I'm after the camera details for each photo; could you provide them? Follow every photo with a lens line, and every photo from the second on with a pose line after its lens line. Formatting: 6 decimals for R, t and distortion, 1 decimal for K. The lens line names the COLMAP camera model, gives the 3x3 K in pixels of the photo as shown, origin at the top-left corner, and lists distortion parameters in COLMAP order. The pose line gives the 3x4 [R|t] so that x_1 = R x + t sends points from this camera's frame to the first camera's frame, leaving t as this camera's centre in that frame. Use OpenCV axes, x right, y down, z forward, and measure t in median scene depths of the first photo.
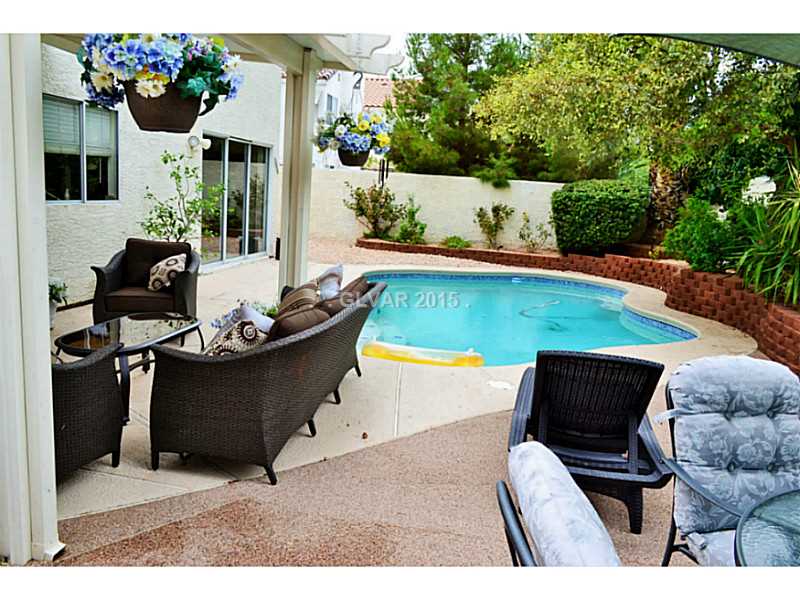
lens RADIAL K [[631.2, 0, 403.5], [0, 631.2, 301.2], [0, 0, 1]] dist [-0.011018, -0.007065]
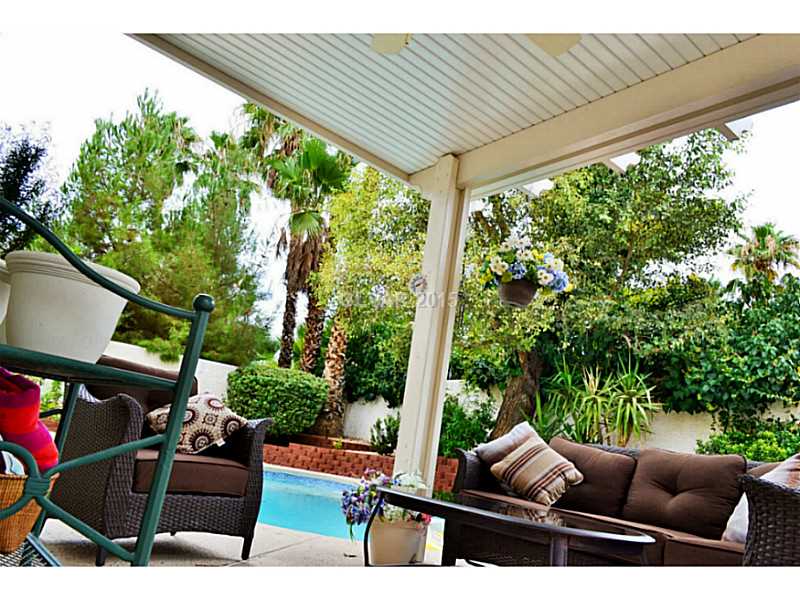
lens RADIAL K [[631.2, 0, 399.9], [0, 631.2, 300.6], [0, 0, 1]] dist [-0.011018, -0.007065]
pose [[0.671905, 0.199301, 0.713318, -0.290577], [0.034070, 0.953777, -0.298577, 0.010887], [-0.739853, 0.224918, 0.634058, 0.207339]]
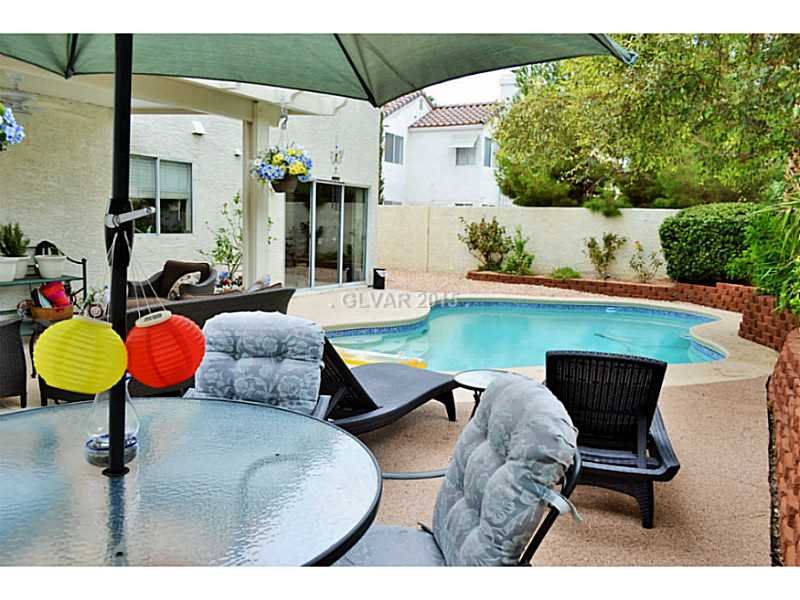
lens RADIAL K [[631.2, 0, 403.4], [0, 631.2, 301.3], [0, 0, 1]] dist [-0.011018, -0.007065]
pose [[0.941590, 0.003314, -0.336746, 0.193267], [-0.026396, 0.997601, -0.063990, 0.022288], [0.335726, 0.069142, 0.939419, -0.011658]]
